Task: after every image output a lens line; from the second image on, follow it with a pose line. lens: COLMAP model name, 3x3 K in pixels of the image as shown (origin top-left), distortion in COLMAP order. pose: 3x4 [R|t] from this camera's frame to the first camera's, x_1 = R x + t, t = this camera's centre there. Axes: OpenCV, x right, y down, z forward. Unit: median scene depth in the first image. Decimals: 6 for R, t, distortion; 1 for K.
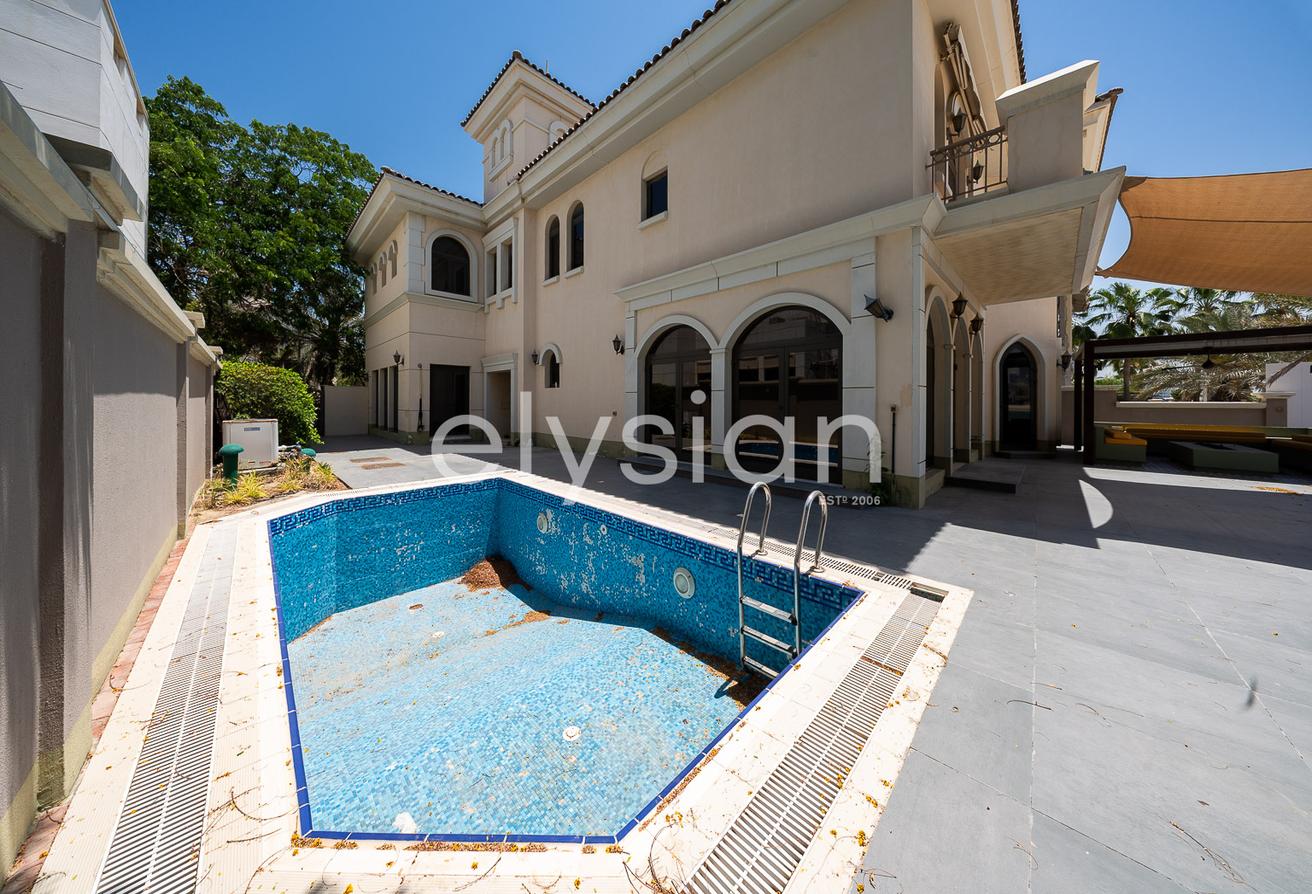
lens RADIAL K [[400.2, 0, 640.2], [0, 400.2, 395.0], [0, 0, 1]] dist [-0.000807, -0.000301]
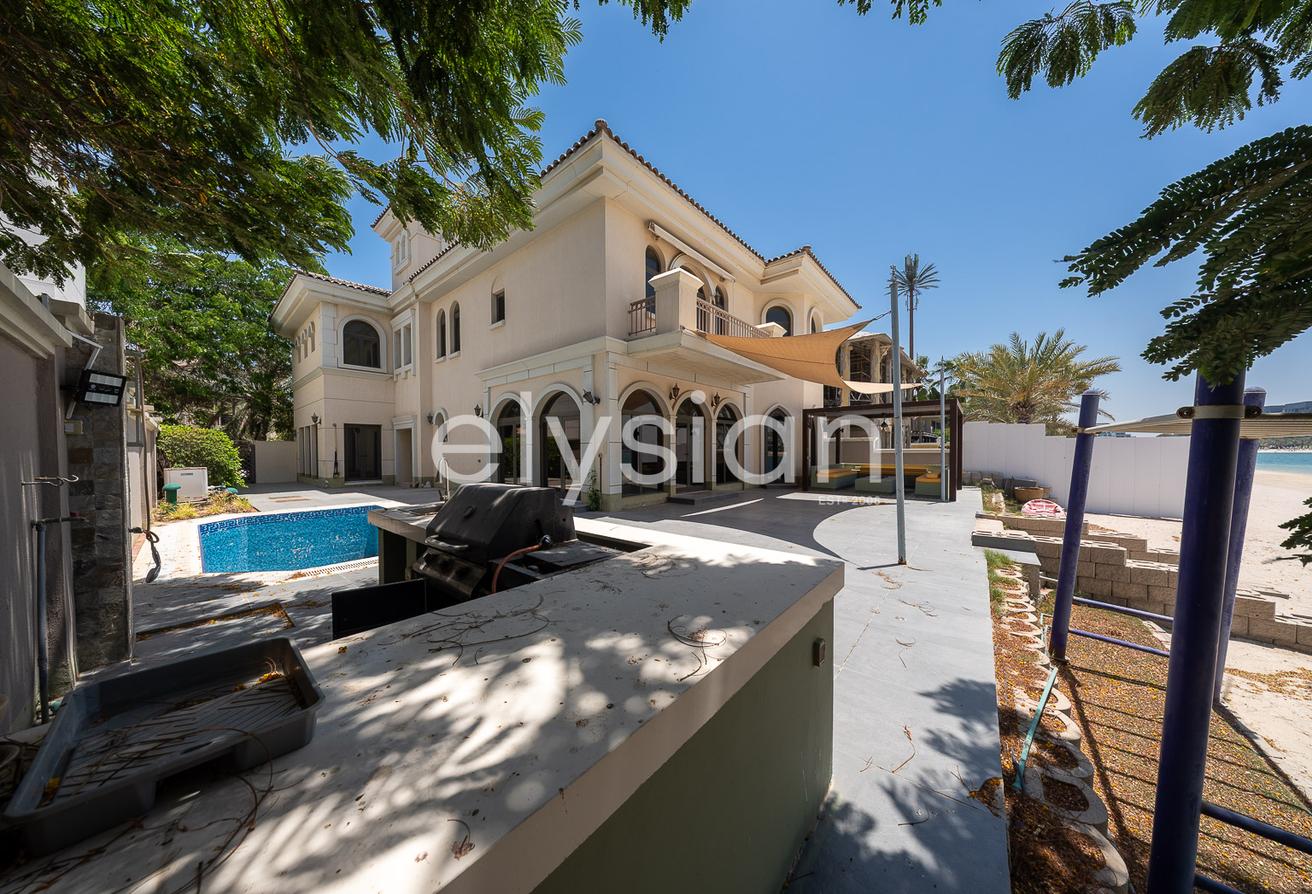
lens RADIAL K [[400.2, 0, 662.2], [0, 400.2, 452.7], [0, 0, 1]] dist [-0.000807, -0.000301]
pose [[0.995017, -0.007275, 0.099437, 0.352073], [0.005207, 0.999765, 0.021039, -0.007647], [-0.099567, -0.020417, 0.994821, -0.358009]]
